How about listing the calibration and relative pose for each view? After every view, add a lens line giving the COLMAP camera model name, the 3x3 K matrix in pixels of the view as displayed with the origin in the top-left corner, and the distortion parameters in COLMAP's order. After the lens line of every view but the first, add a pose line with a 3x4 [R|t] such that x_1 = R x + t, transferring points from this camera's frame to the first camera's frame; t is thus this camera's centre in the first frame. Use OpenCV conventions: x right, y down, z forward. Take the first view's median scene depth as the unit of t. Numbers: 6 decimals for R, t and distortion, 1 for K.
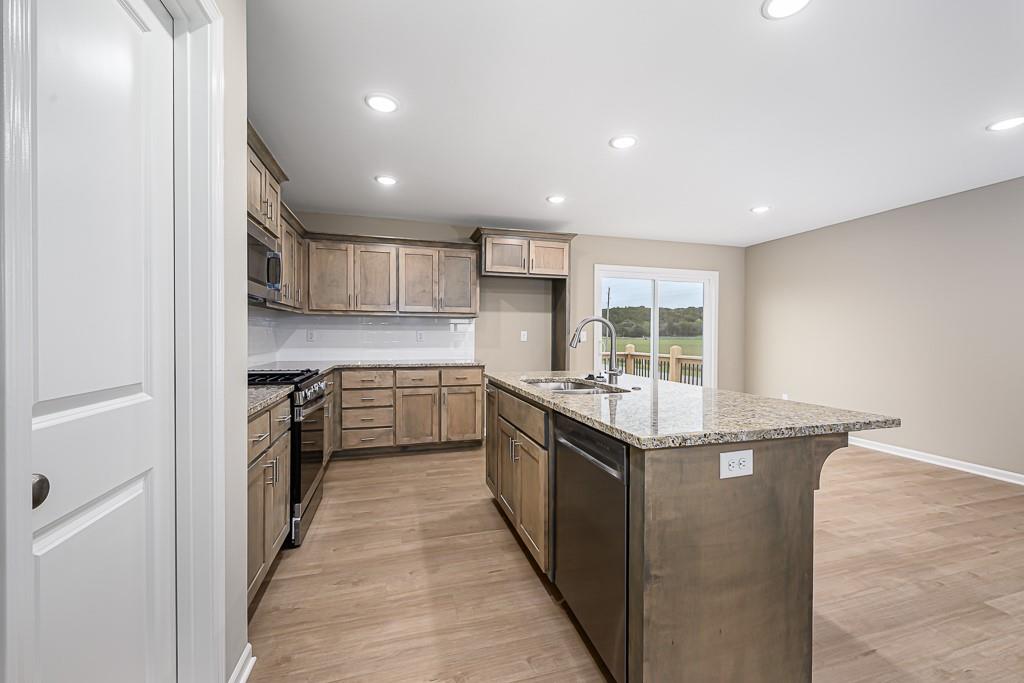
lens RADIAL K [[413.8, 0, 514.4], [0, 413.8, 339.4], [0, 0, 1]] dist [-0.001034, 0.000097]
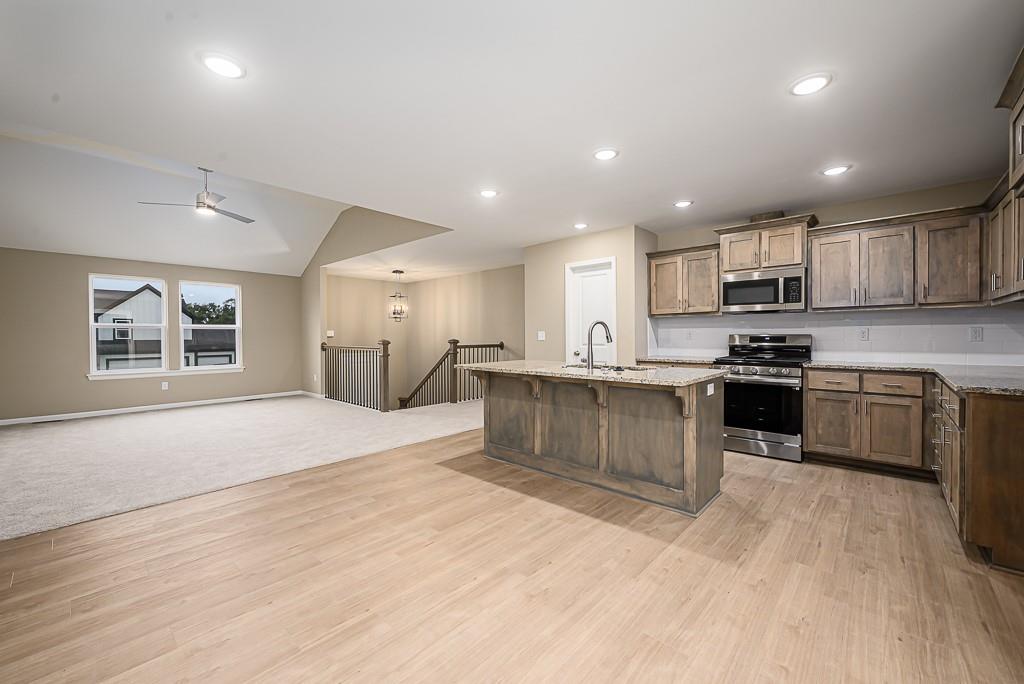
lens RADIAL K [[410.9, 0, 509.7], [0, 410.9, 341.1], [0, 0, 1]] dist [-0.001033, -0.000104]
pose [[-0.859433, 0.006913, -0.511202, 0.668373], [-0.001959, 0.999857, 0.016814, -0.005904], [0.511245, 0.015452, -0.859296, 1.168366]]
